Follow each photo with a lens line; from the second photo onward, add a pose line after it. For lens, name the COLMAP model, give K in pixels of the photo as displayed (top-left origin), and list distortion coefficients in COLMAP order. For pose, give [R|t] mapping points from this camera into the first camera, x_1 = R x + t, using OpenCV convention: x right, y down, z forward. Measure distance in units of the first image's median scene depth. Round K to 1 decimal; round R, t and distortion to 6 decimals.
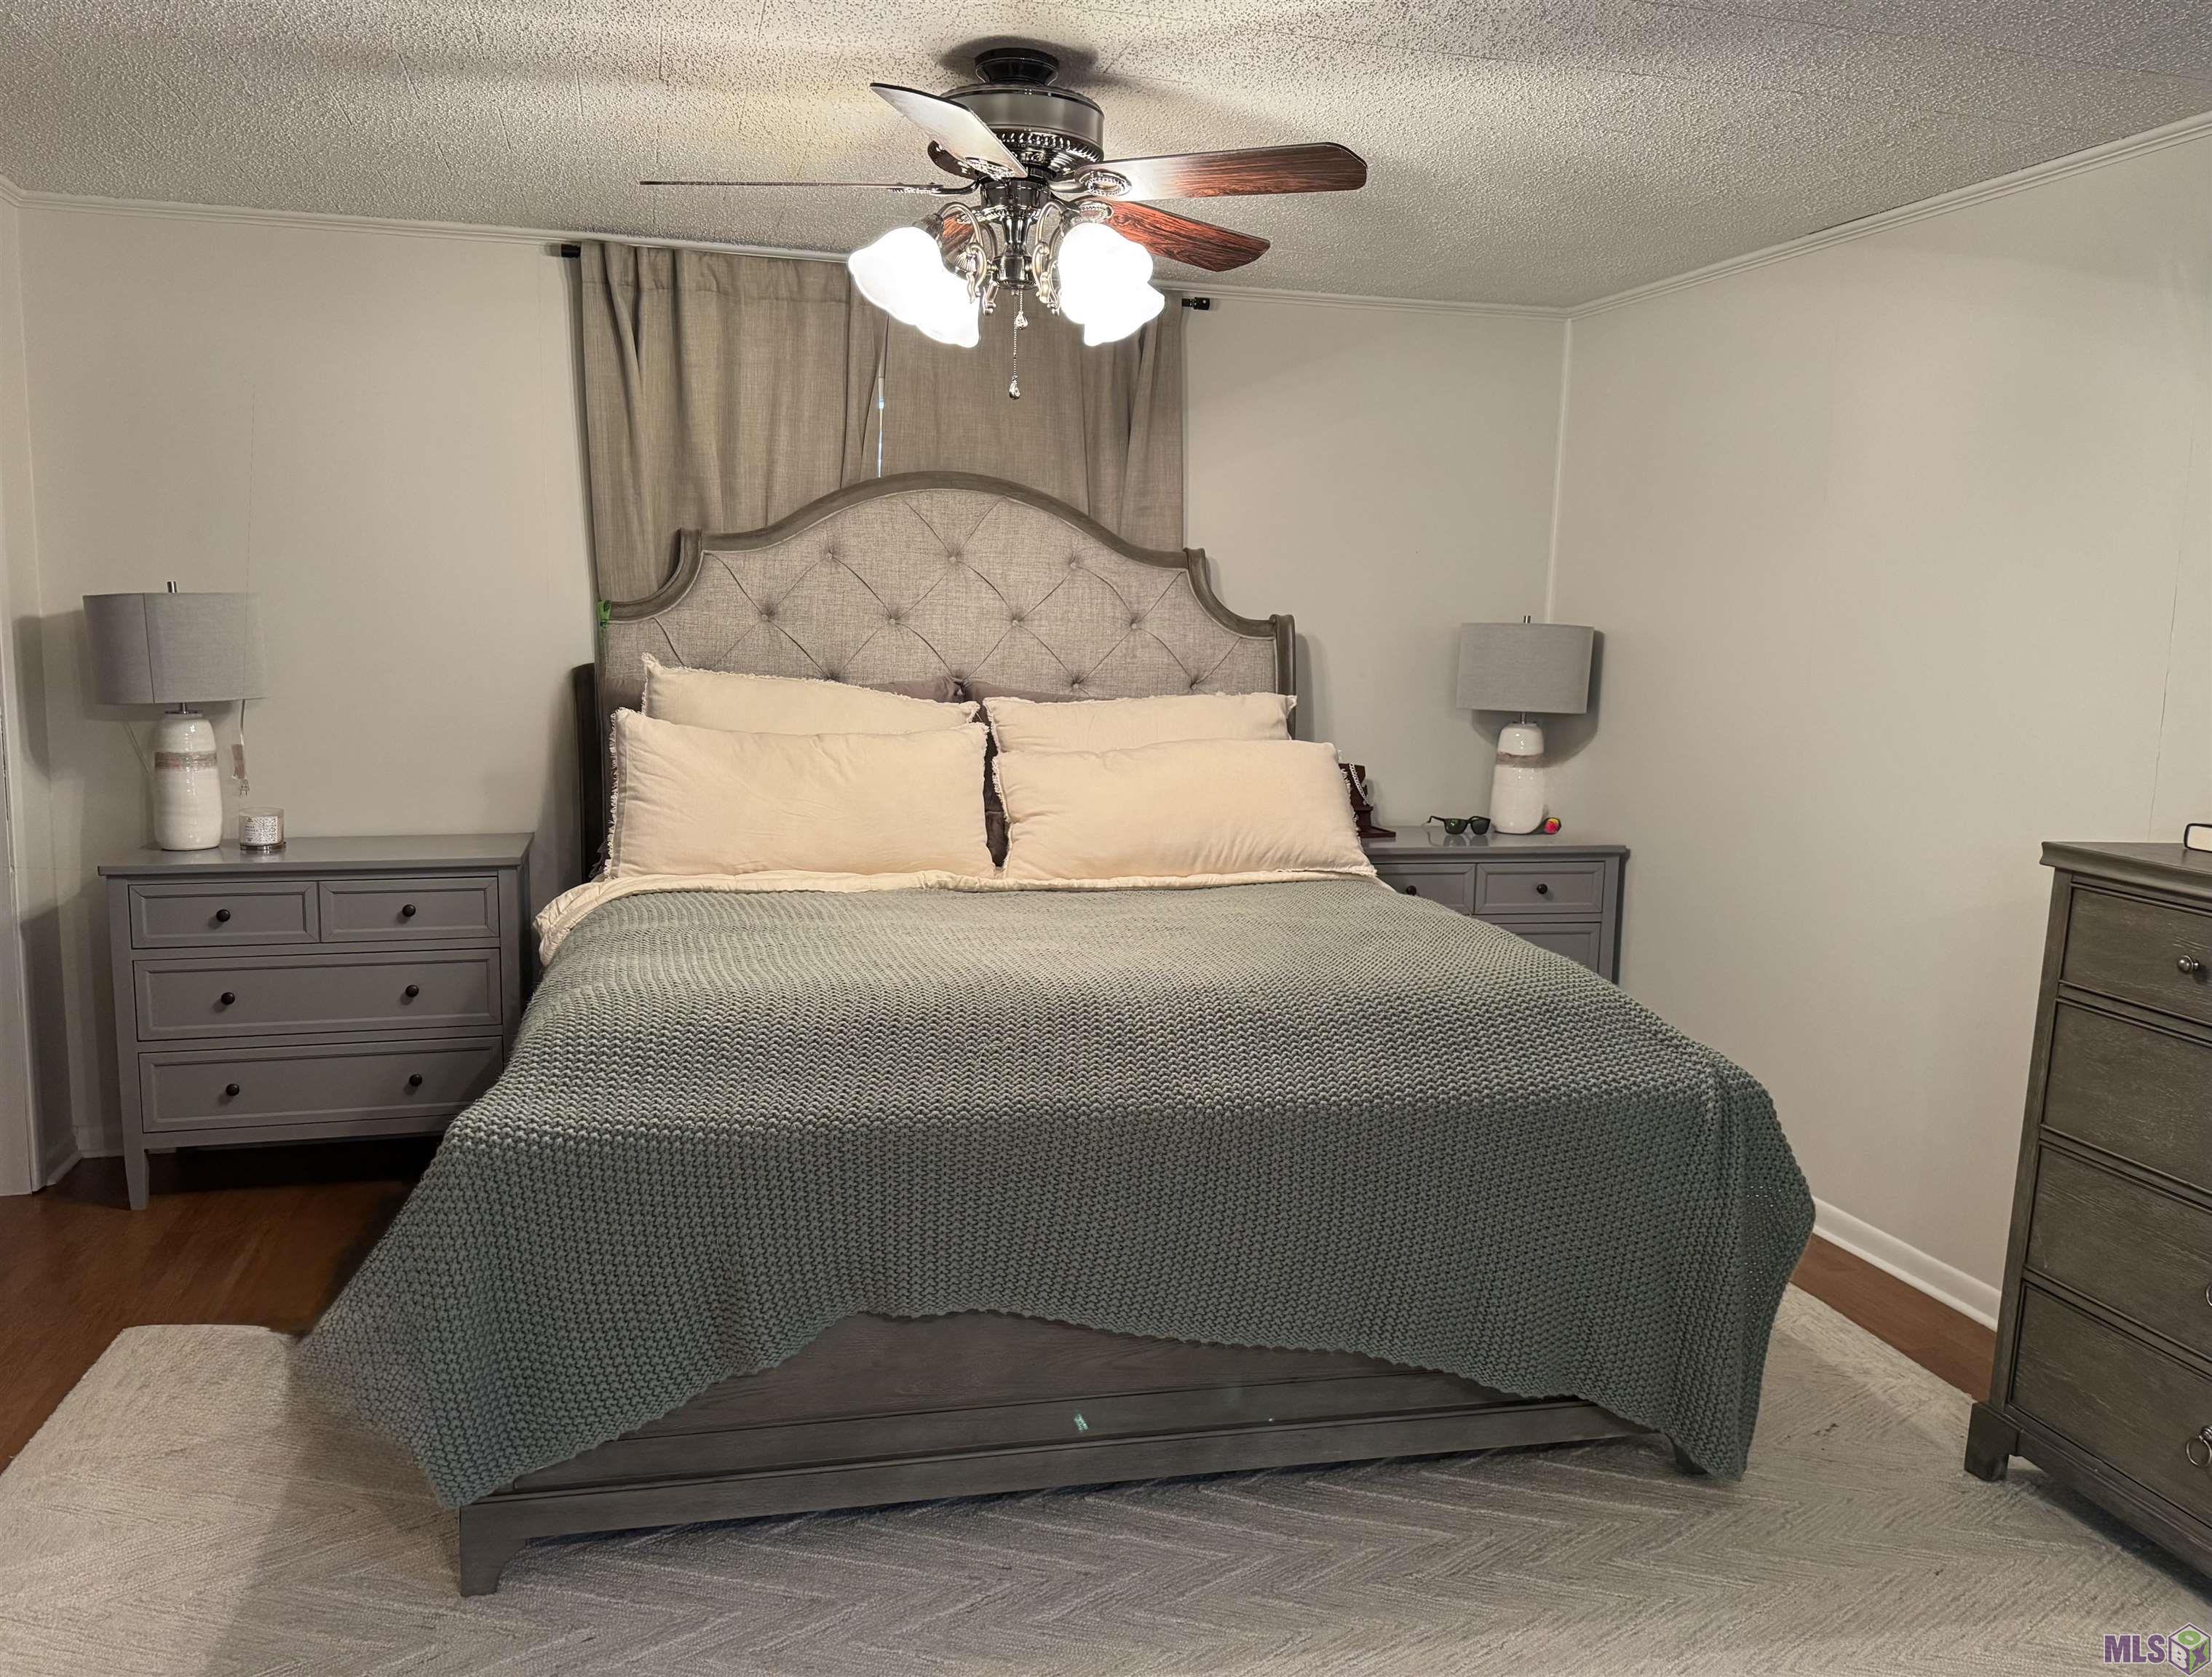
lens RADIAL K [[1606.2, 0, 1108.6], [0, 1606.2, 850.2], [0, 0, 1]] dist [0.079943, -0.045914]
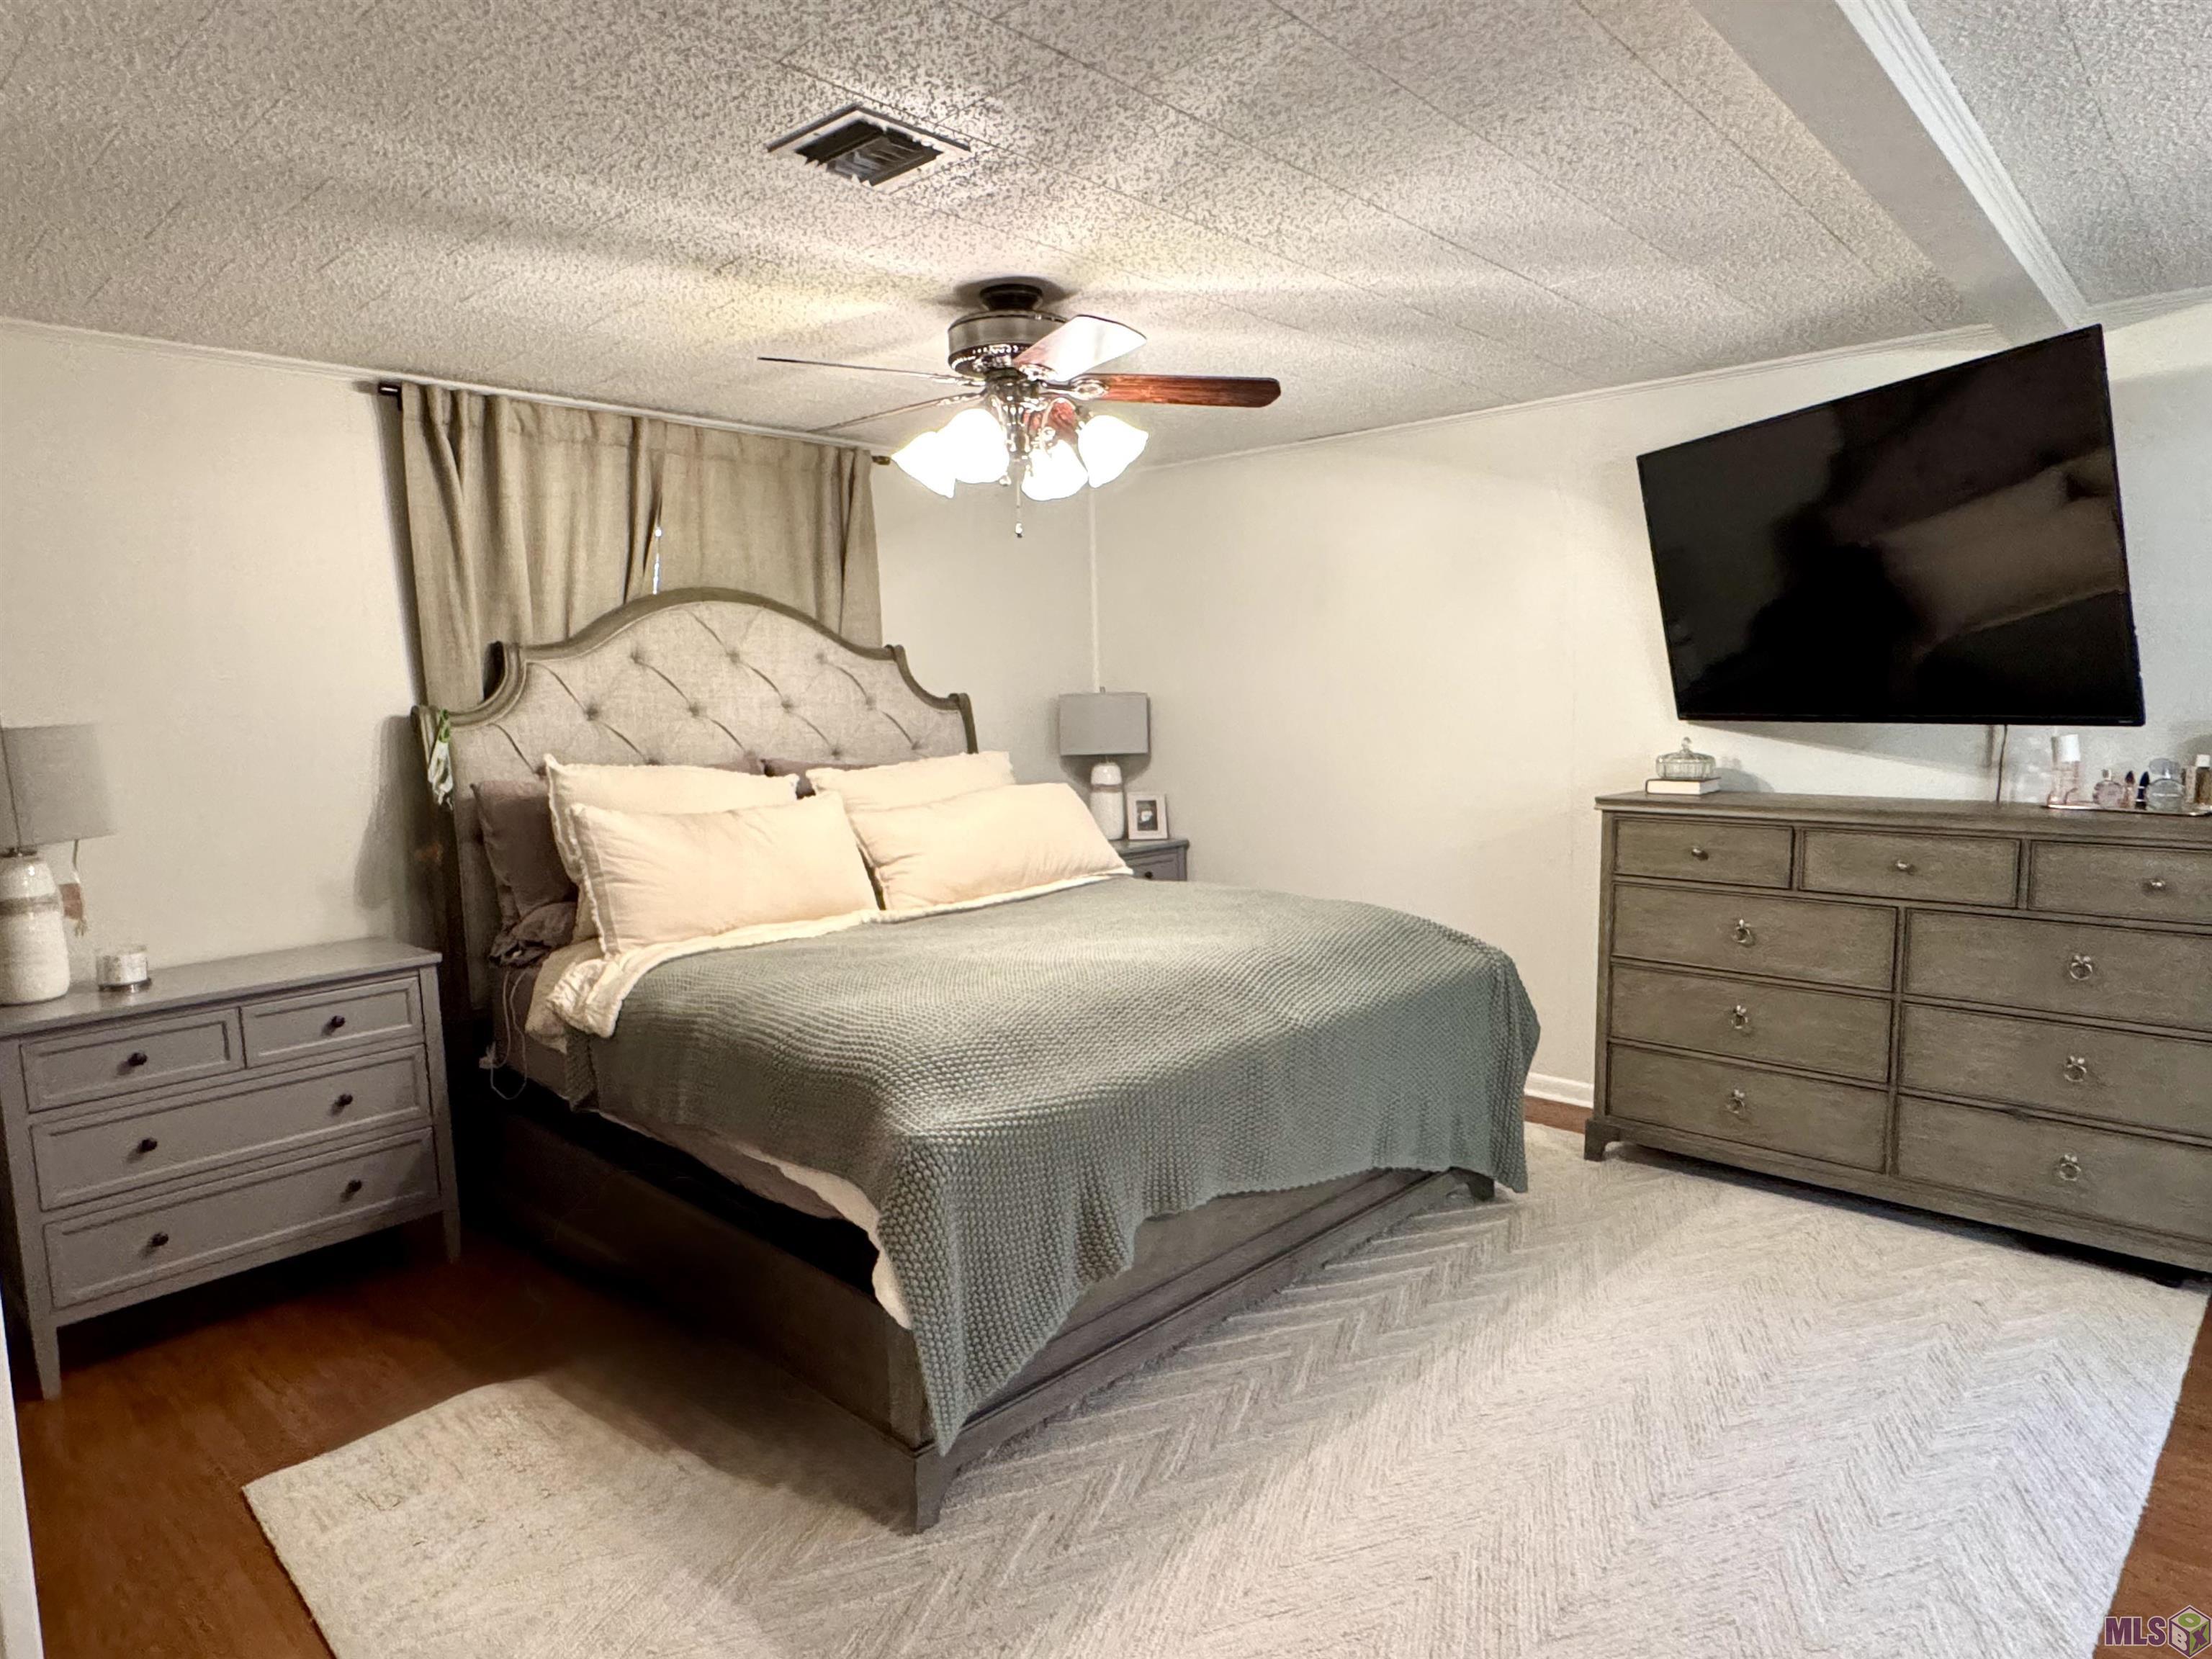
lens RADIAL K [[1281.4, 0, 1108.5], [0, 1281.4, 829.2], [0, 0, 1]] dist [-0.014736, 0.009166]
pose [[0.846025, -0.102759, 0.523146, -0.388171], [0.121750, 0.992559, -0.001929, -0.020377], [-0.519055, 0.065325, 0.852241, 0.054769]]
